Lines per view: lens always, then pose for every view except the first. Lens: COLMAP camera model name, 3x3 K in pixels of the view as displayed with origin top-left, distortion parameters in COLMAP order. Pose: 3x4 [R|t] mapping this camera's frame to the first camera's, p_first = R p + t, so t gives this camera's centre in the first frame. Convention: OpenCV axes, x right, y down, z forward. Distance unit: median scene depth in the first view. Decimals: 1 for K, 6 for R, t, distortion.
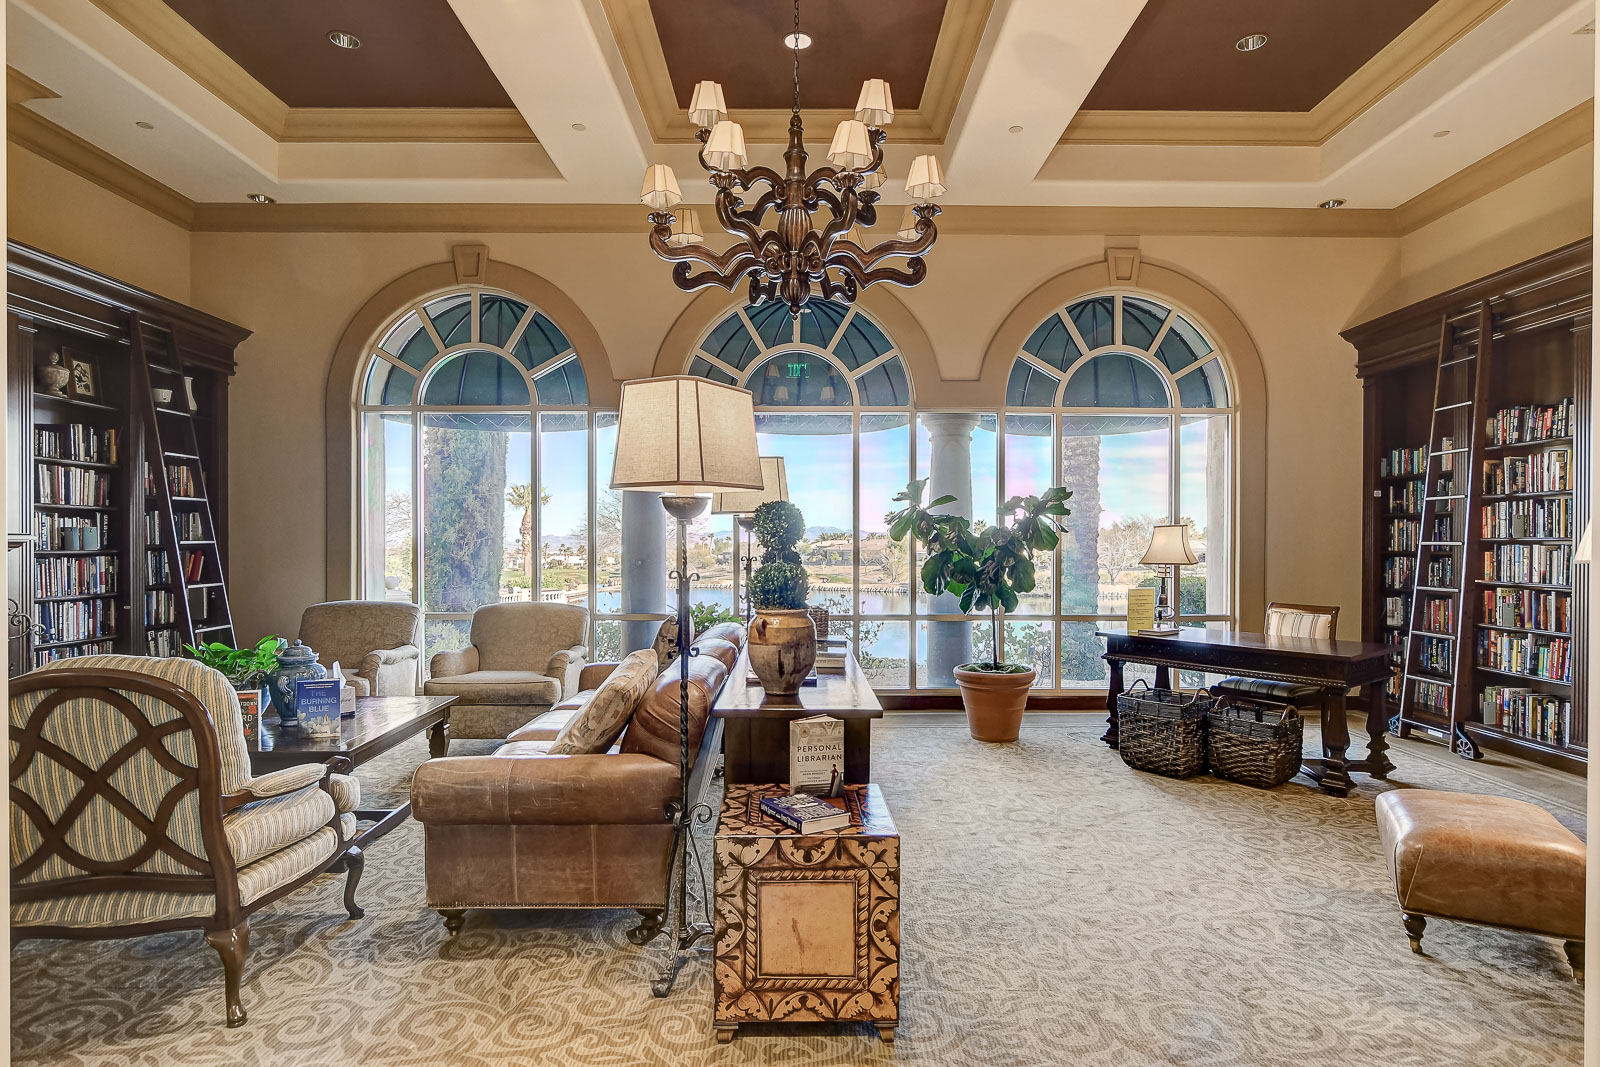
lens RADIAL K [[882.7, 0, 800.0], [0, 882.7, 533.5], [0, 0, 1]] dist [-0.000018, 0.000149]
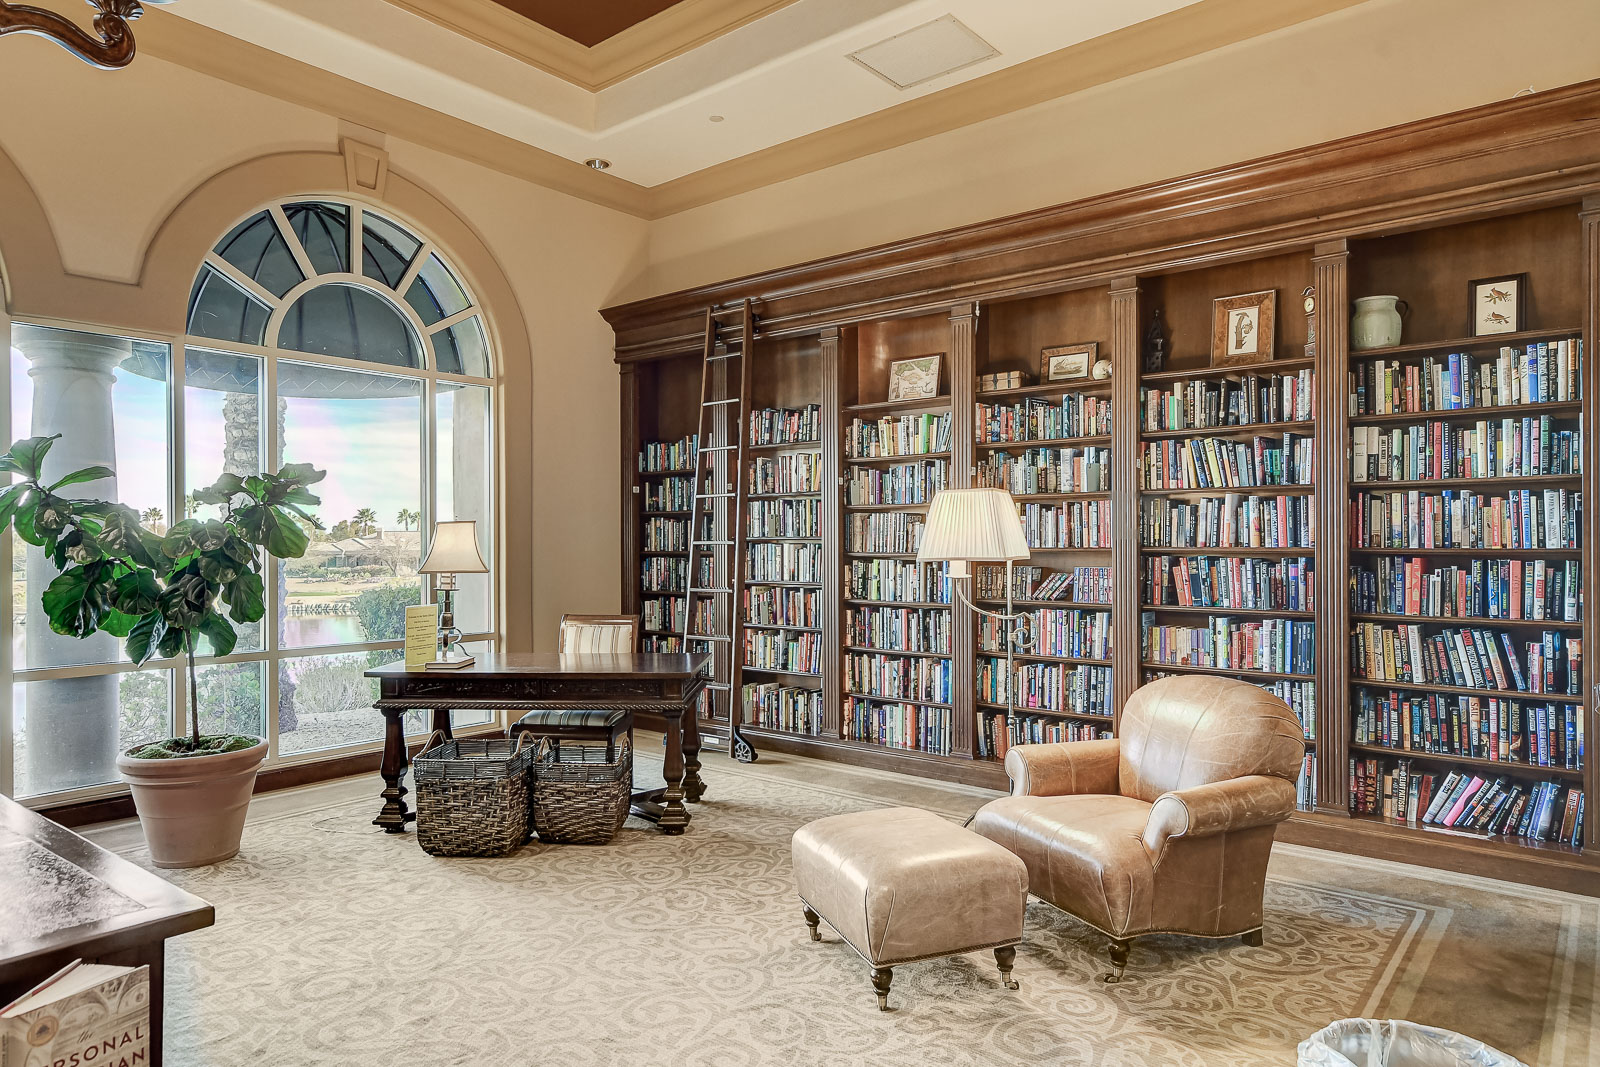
lens RADIAL K [[1009.6, 0, 800.0], [0, 1009.6, 533.5], [0, 0, 1]] dist [-0.004782, 0.039649]
pose [[0.633889, 0.001159, 0.773423, -0.068656], [-0.001428, 0.999999, -0.000328, 0.001187], [-0.773423, -0.000896, 0.633890, 0.225585]]
